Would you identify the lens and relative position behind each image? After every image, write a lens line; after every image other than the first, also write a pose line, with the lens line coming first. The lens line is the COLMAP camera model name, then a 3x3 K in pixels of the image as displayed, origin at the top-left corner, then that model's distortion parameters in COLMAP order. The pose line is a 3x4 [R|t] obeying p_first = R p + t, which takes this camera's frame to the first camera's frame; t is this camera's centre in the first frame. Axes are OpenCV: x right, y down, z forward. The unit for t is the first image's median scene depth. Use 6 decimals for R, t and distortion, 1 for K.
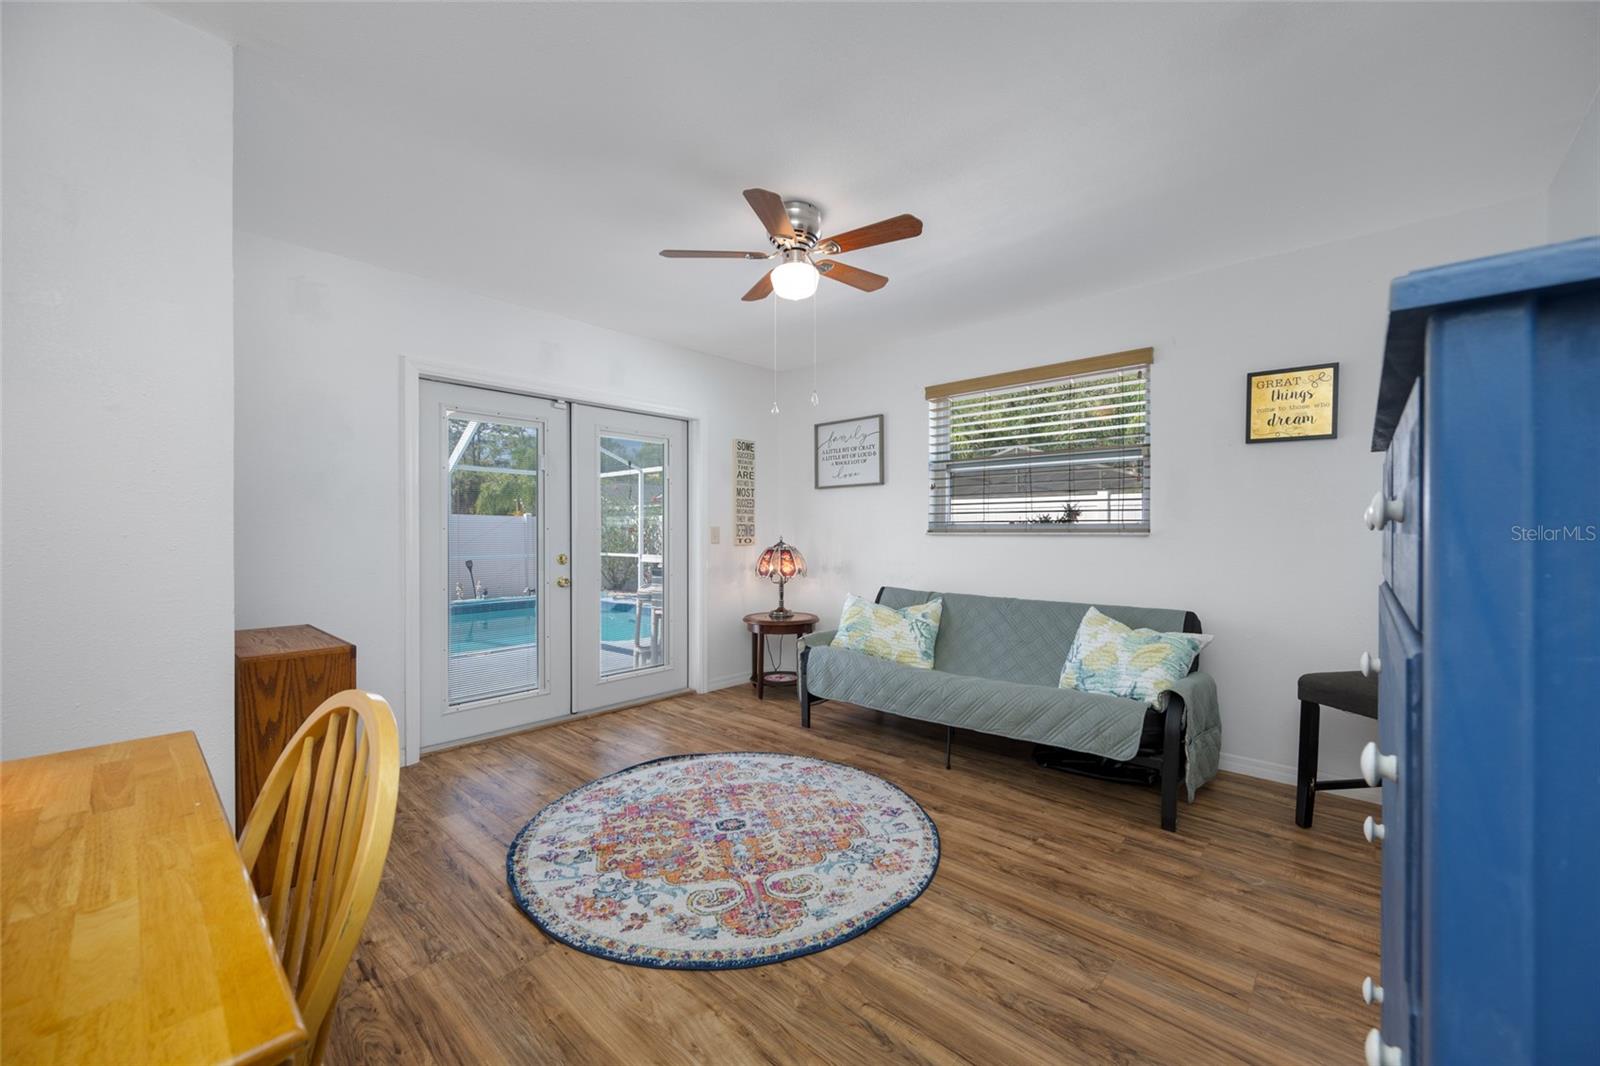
lens RADIAL K [[640.9, 0, 798.6], [0, 640.9, 524.2], [0, 0, 1]] dist [0.001079, 0.000208]
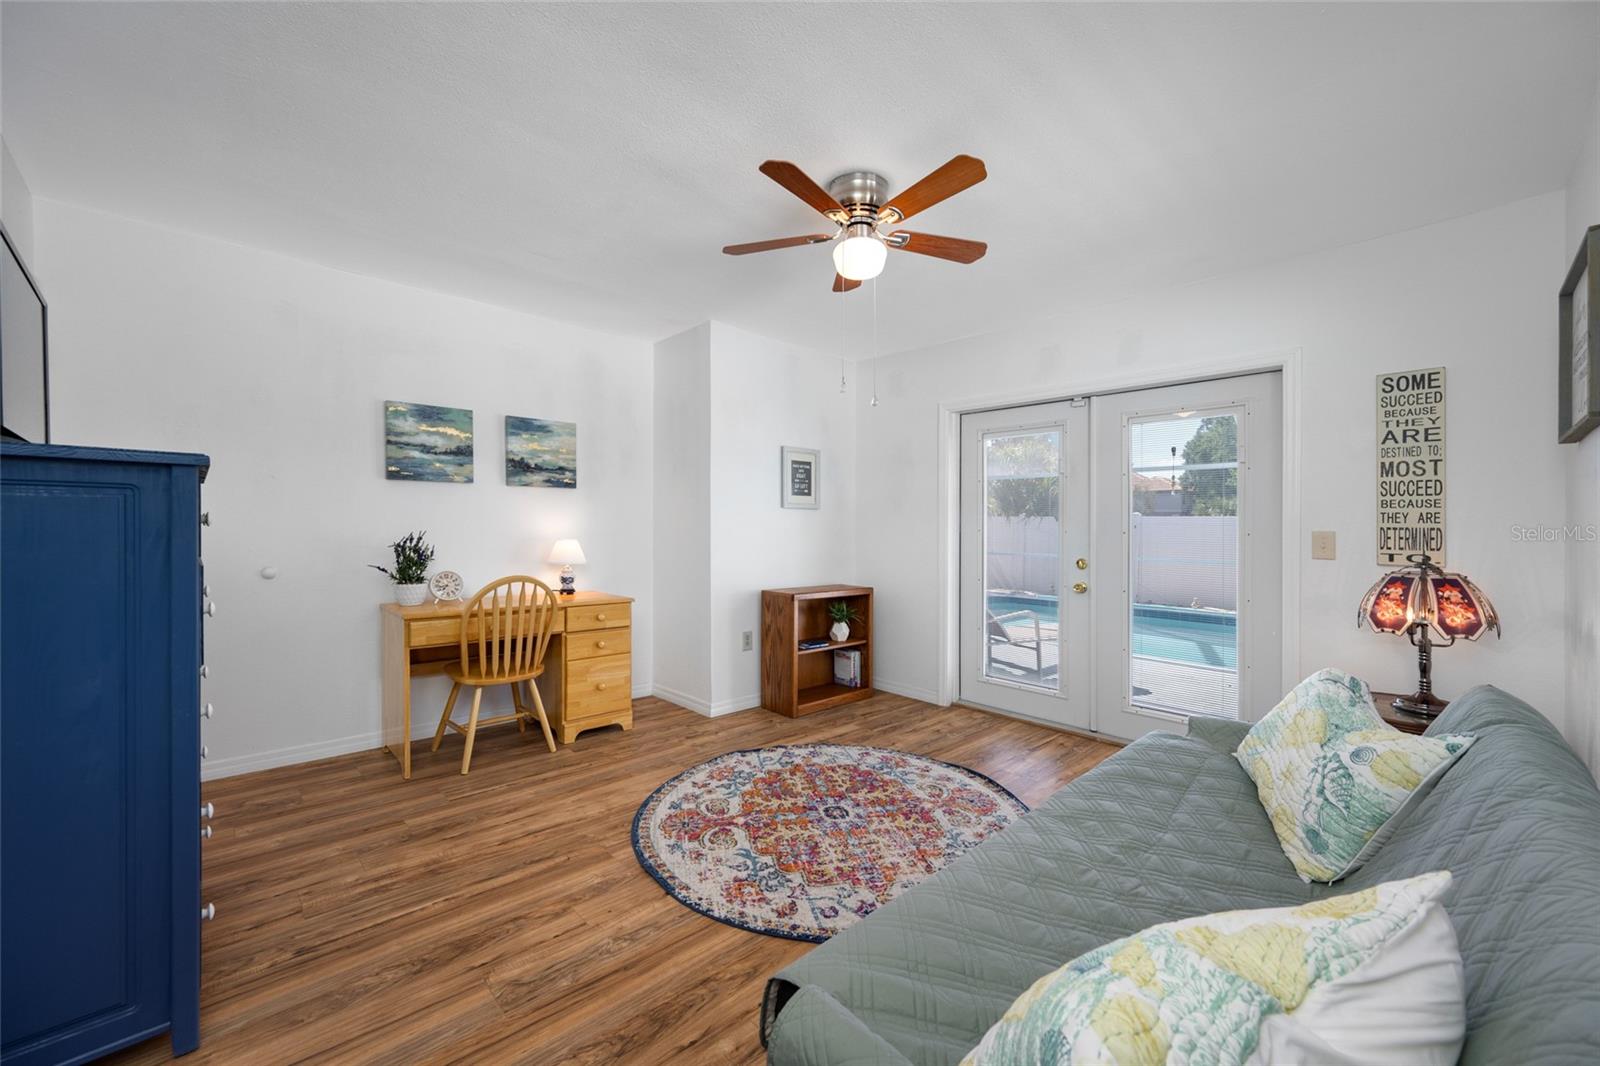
lens RADIAL K [[625.6, 0, 799.6], [0, 625.6, 527.6], [0, 0, 1]] dist [0.000243, -0.000025]
pose [[-0.077354, 0.000234, -0.997004, 0.932420], [-0.003963, 0.999992, 0.000543, 0.003981], [0.996996, 0.003993, -0.077352, 1.035145]]
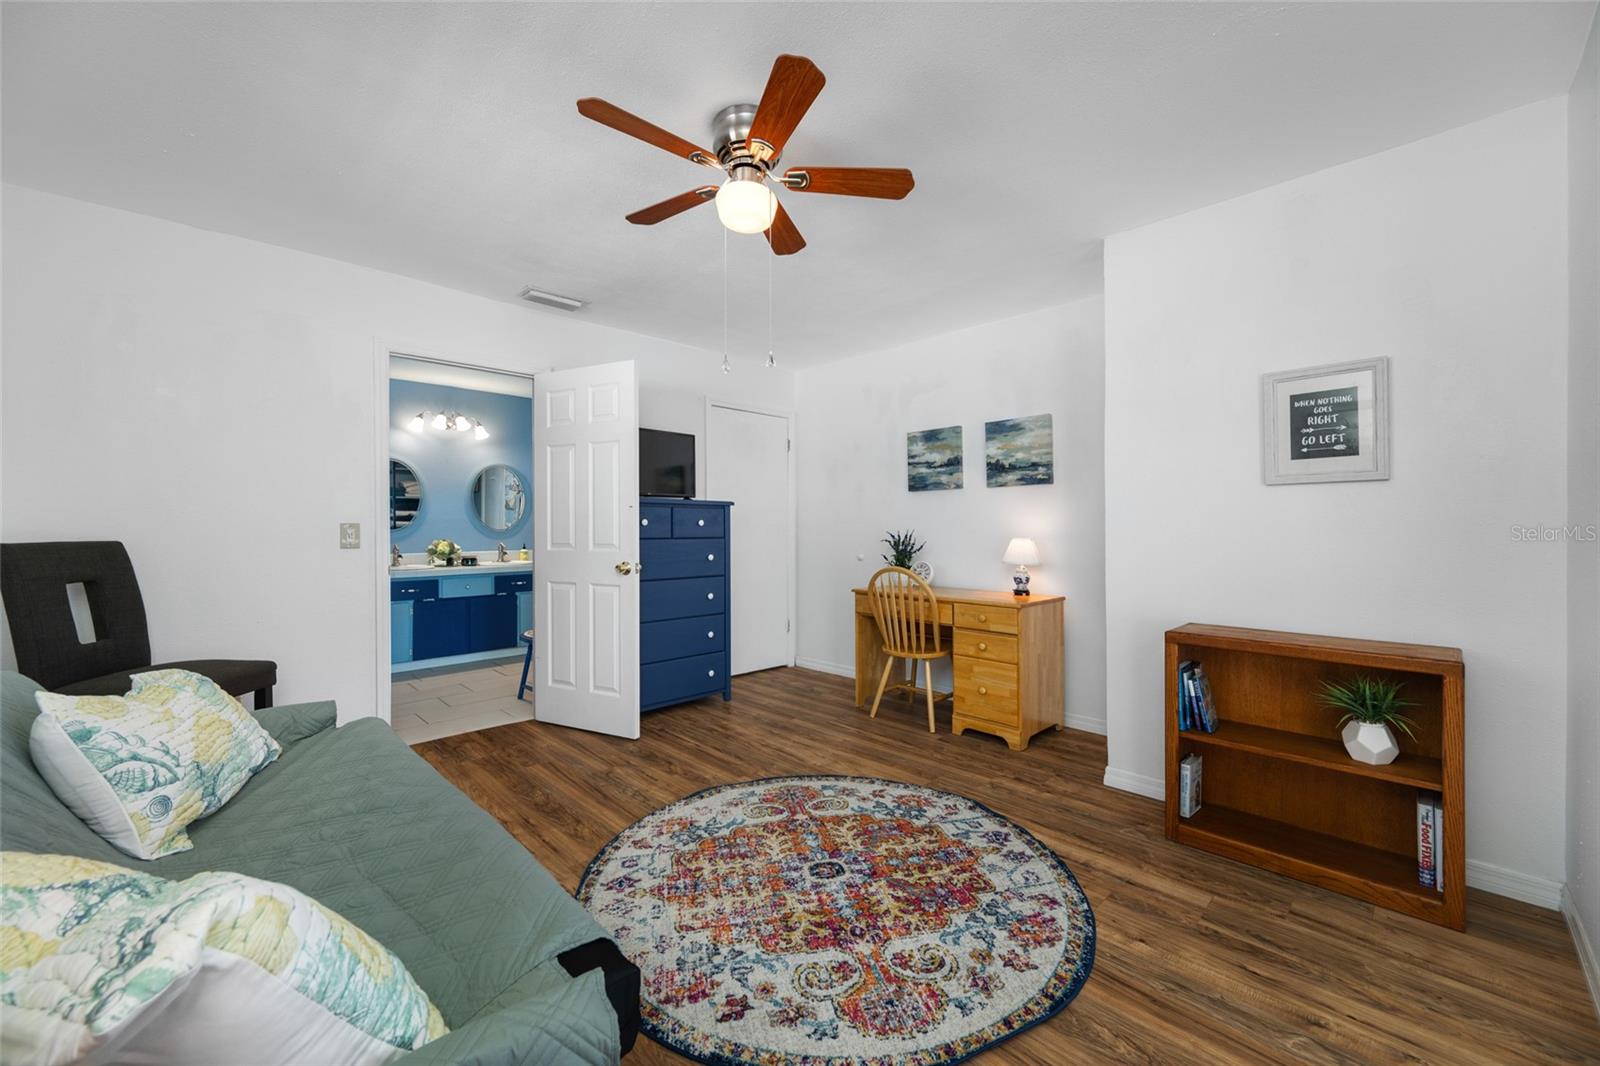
lens RADIAL K [[625.6, 0, 799.6], [0, 625.6, 527.6], [0, 0, 1]] dist [0.000243, -0.000025]
pose [[-0.998505, 0.000743, 0.054648, -0.117239], [0.000181, 0.999947, -0.010286, 0.026648], [-0.054653, -0.010261, -0.998453, 1.861116]]
